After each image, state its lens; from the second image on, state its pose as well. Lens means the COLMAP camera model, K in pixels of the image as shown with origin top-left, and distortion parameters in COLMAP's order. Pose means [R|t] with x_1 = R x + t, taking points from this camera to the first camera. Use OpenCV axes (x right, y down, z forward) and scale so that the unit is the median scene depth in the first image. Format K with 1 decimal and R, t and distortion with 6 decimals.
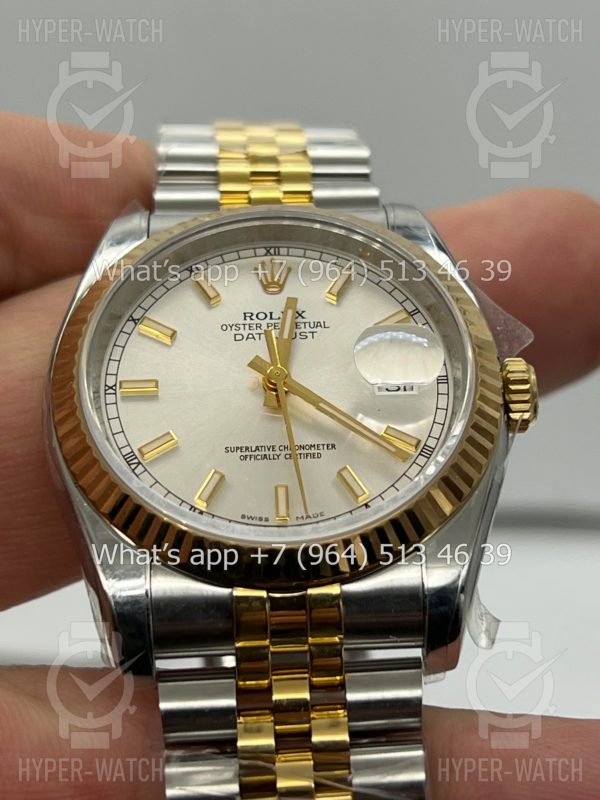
lens RADIAL K [[1885.6, 0, 300.0], [0, 1885.6, 400.0], [0, 0, 1]] dist [0.294208, 0.033631]
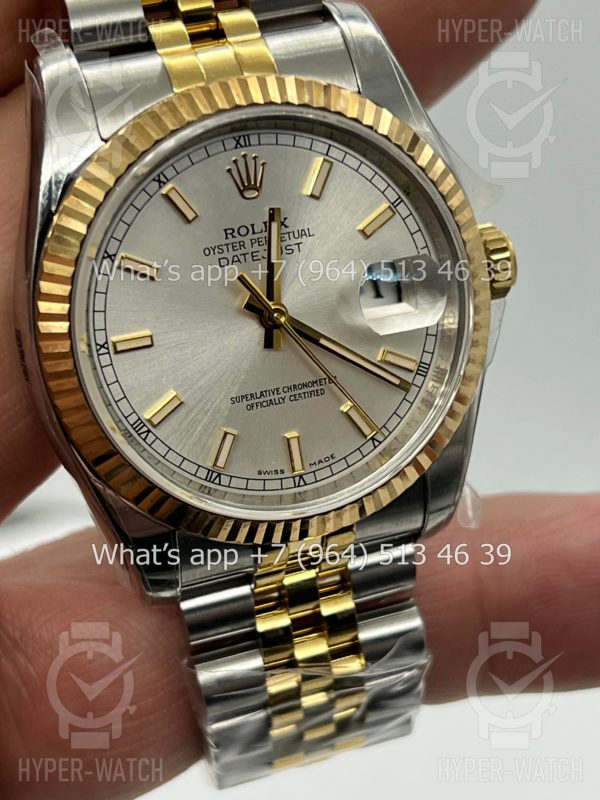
lens RADIAL K [[1885.6, 0, 300.0], [0, 1885.6, 400.0], [0, 0, 1]] dist [0.294208, 0.033631]
pose [[0.954562, -0.161918, 0.250189, -0.241682], [-0.039788, 0.762763, 0.645453, -0.586862], [-0.295346, -0.626080, 0.721661, 0.270478]]
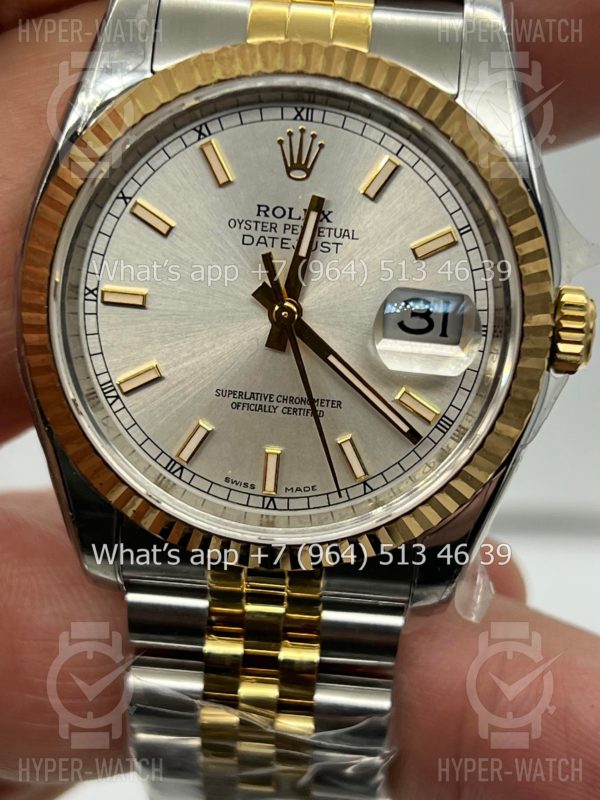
lens RADIAL K [[1885.6, 0, 300.0], [0, 1885.6, 400.0], [0, 0, 1]] dist [0.294208, 0.033631]
pose [[0.990392, 0.135792, -0.026160, 0.021530], [-0.084960, 0.746735, 0.659673, -0.531370], [0.109113, -0.651112, 0.751097, 0.331798]]
